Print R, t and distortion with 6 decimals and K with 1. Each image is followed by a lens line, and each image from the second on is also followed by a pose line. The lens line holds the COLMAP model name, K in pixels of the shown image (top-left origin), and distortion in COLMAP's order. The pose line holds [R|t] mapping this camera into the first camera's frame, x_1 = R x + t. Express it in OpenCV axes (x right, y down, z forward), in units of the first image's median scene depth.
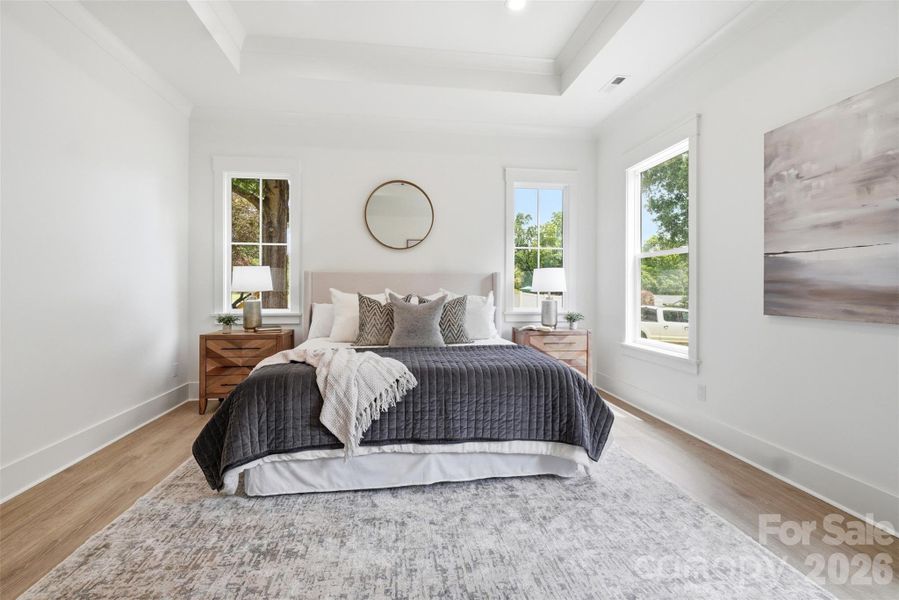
lens RADIAL K [[397.2, 0, 447.1], [0, 397.2, 289.2], [0, 0, 1]] dist [-0.002103, -0.000774]
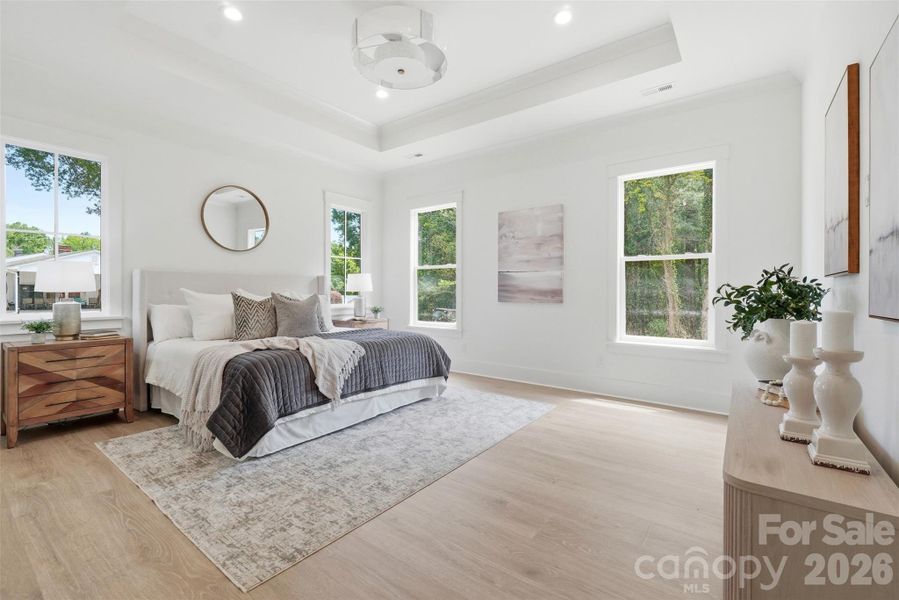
lens RADIAL K [[393.4, 0, 447.3], [0, 393.4, 294.6], [0, 0, 1]] dist [-0.001627, -0.000349]
pose [[0.701782, -0.008354, 0.712343, -0.892369], [0.000736, 0.999939, 0.011002, 0.005225], [-0.712392, -0.007197, 0.701745, -0.248807]]
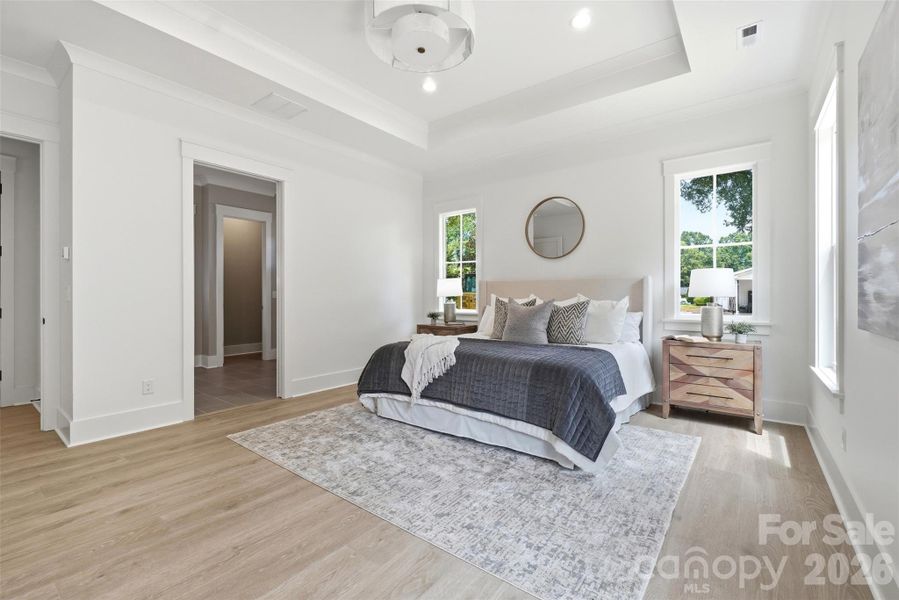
lens RADIAL K [[393.4, 0, 447.3], [0, 393.4, 294.6], [0, 0, 1]] dist [-0.001627, -0.000349]
pose [[0.702383, -0.003380, -0.711791, 0.861433], [0.000579, 0.999991, -0.004177, 0.009455], [0.711799, 0.002522, 0.702379, 0.021031]]
